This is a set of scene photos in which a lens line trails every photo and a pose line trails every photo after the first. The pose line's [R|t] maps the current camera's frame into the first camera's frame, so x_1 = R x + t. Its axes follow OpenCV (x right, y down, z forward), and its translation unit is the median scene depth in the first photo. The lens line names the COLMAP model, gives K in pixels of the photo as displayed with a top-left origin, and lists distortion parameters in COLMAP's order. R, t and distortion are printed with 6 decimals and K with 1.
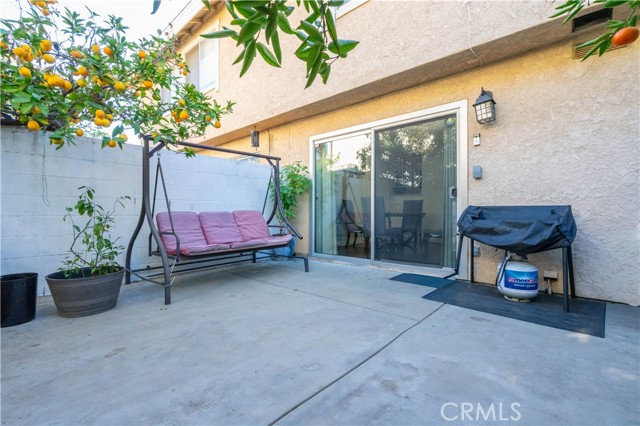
lens RADIAL K [[288.2, 0, 317.8], [0, 288.2, 210.1], [0, 0, 1]] dist [-0.002524, 0.000142]
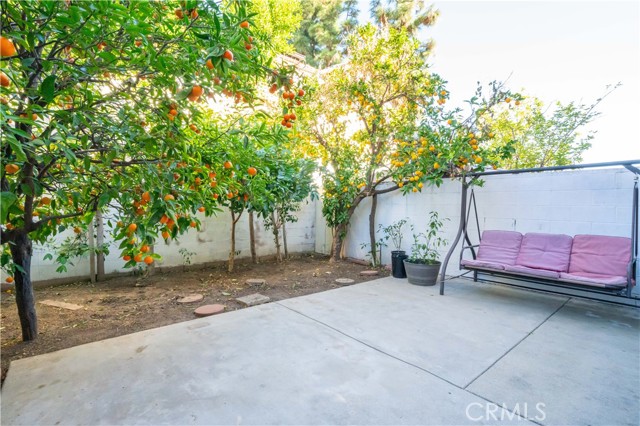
lens RADIAL K [[288.2, 0, 317.8], [0, 288.2, 210.1], [0, 0, 1]] dist [-0.002524, 0.000142]
pose [[-0.110775, 0.006840, -0.993822, 1.299892], [-0.014830, 0.999854, 0.008535, -0.133577], [0.993735, 0.015683, -0.110657, 0.714557]]
